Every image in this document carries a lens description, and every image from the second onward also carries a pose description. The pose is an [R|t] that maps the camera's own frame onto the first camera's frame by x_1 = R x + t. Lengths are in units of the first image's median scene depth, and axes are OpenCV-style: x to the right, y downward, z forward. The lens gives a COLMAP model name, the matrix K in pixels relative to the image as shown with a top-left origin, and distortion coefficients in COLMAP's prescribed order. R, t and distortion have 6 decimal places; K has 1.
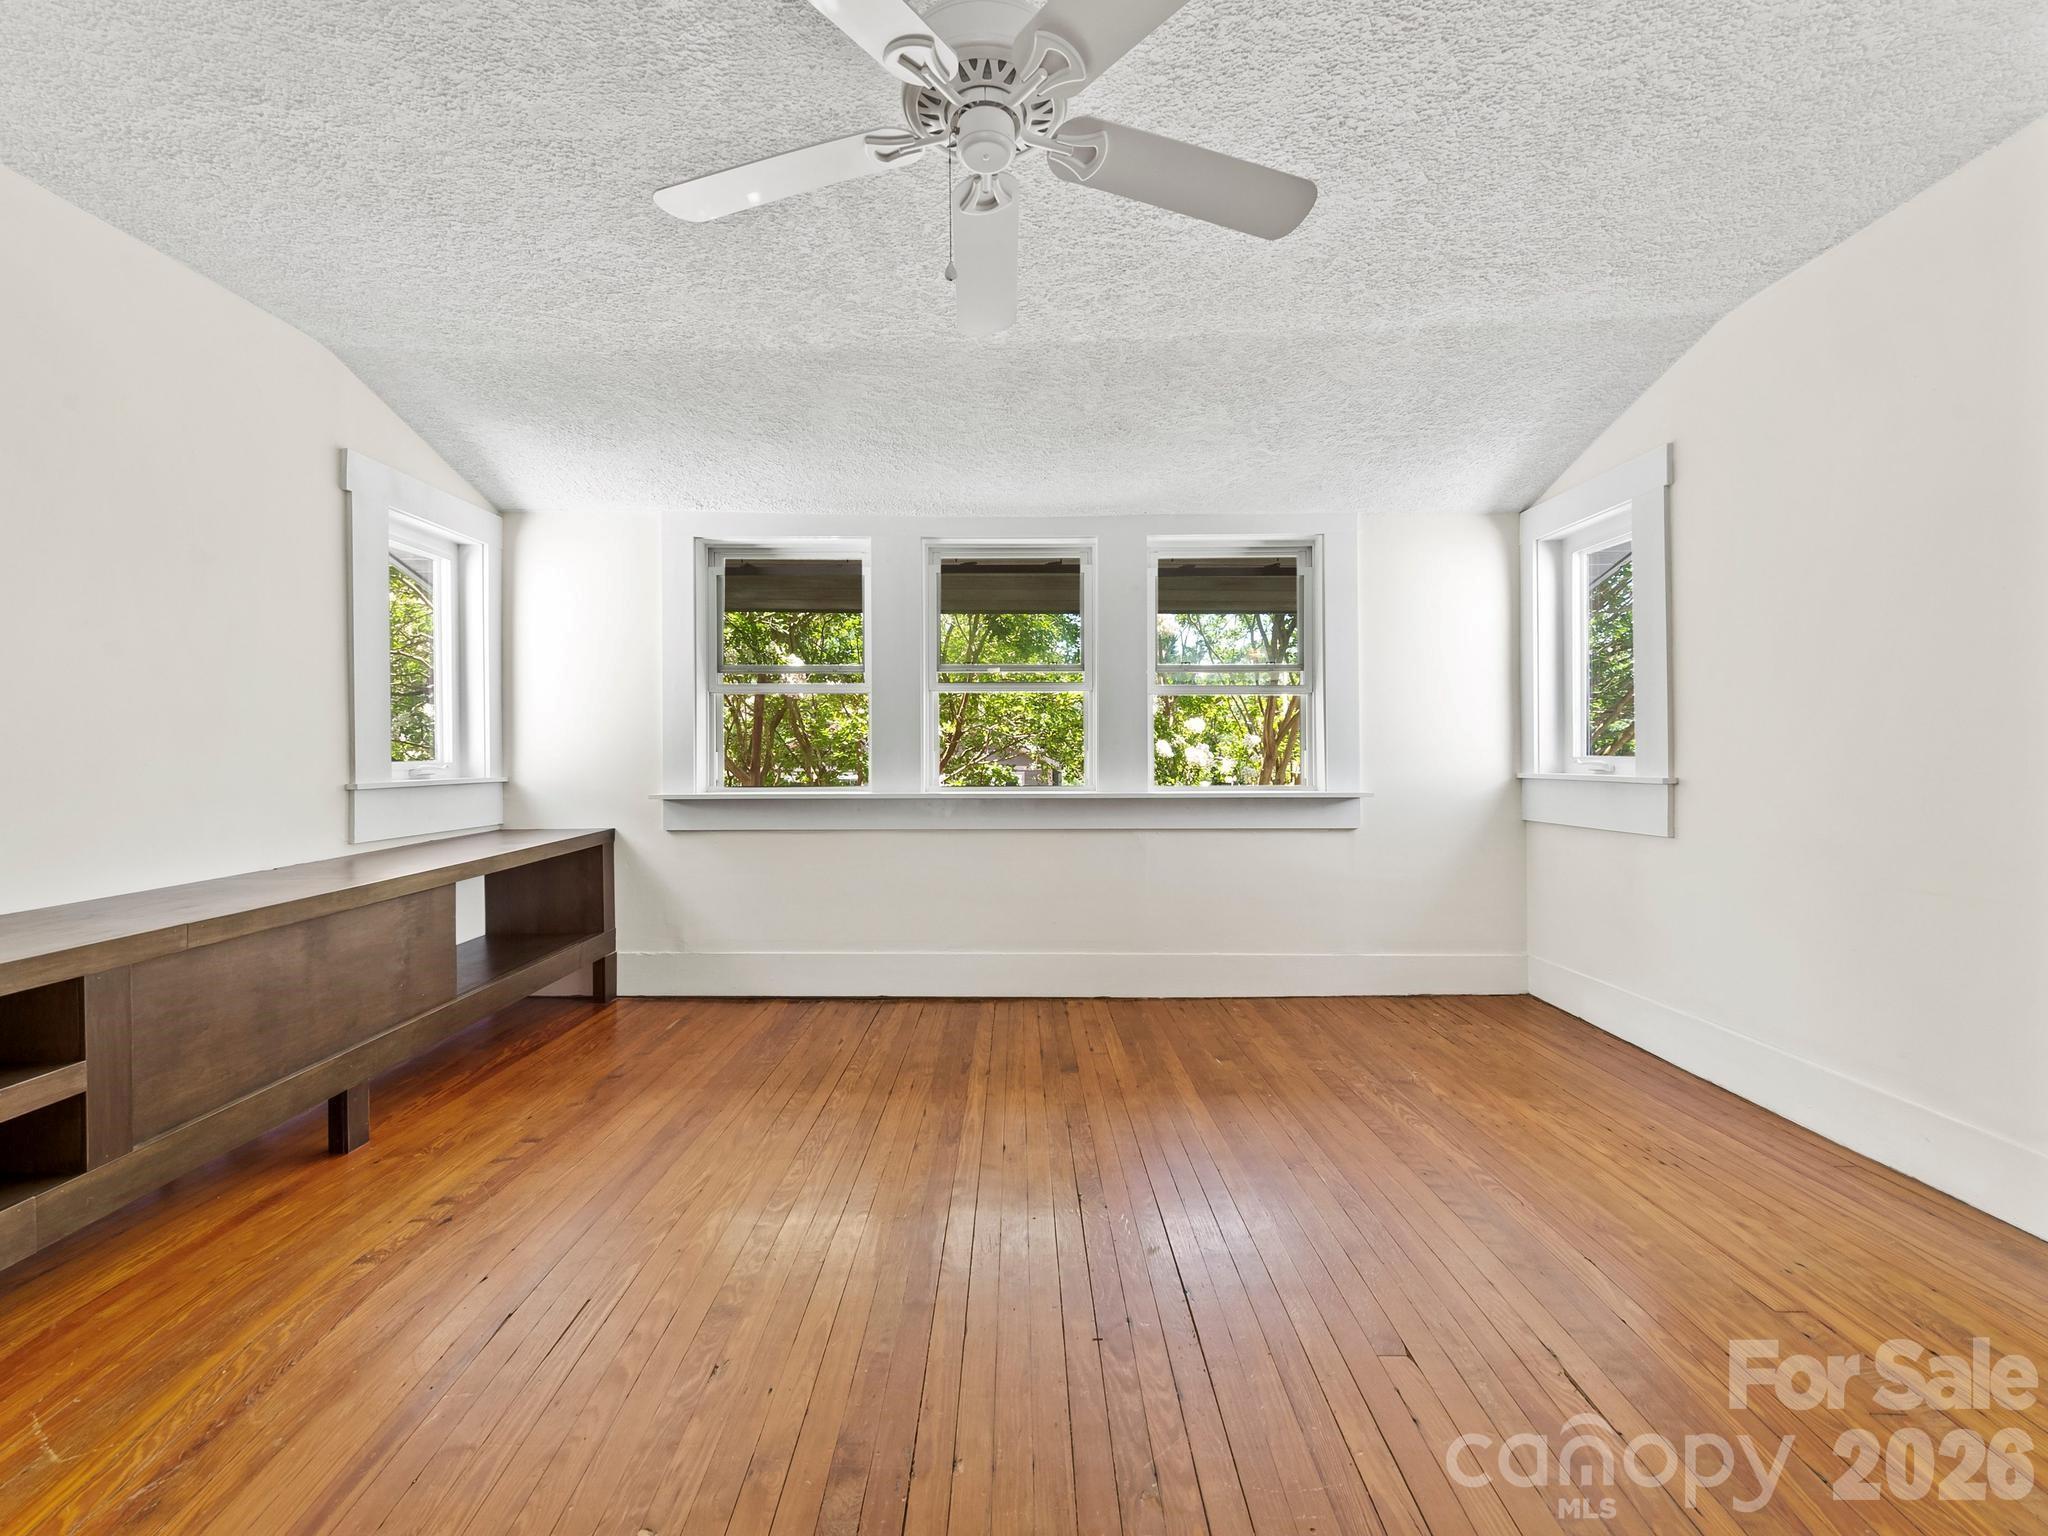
lens RADIAL K [[920.7, 0, 1031.6], [0, 920.7, 754.2], [0, 0, 1]] dist [0.011754, -0.006210]
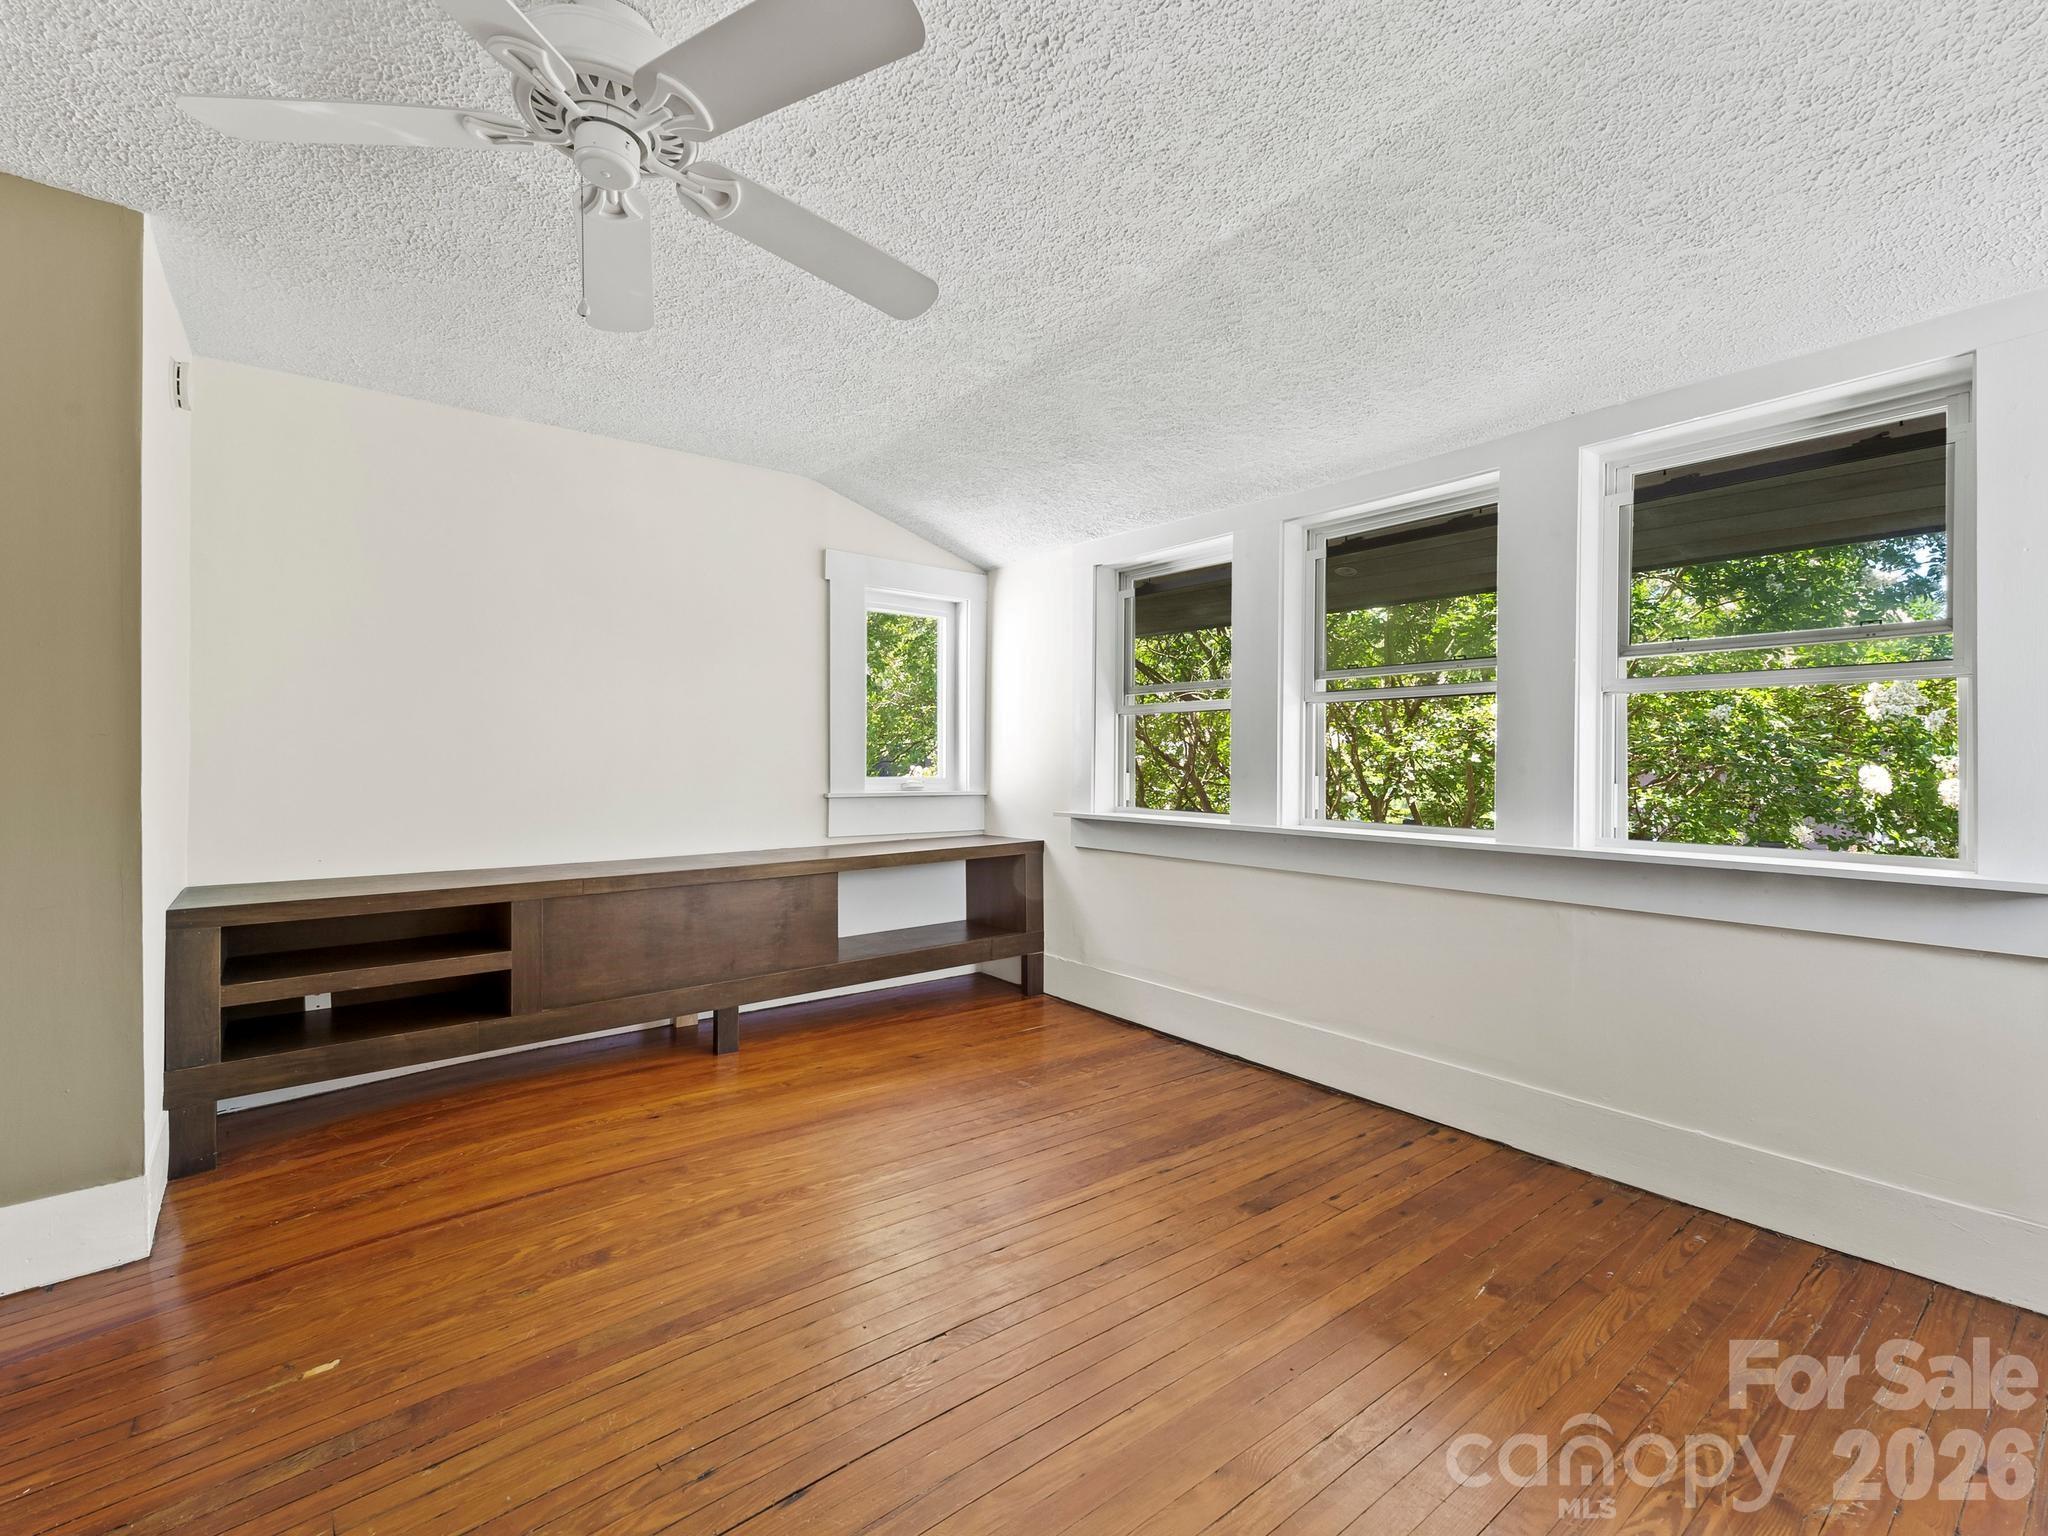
lens RADIAL K [[920.7, 0, 1034.5], [0, 920.7, 764.2], [0, 0, 1]] dist [0.011754, -0.006210]
pose [[0.617698, 0.009162, -0.786362, 0.471648], [-0.012045, 0.999925, 0.002189, -0.015703], [0.786323, 0.008120, 0.617762, 0.359577]]
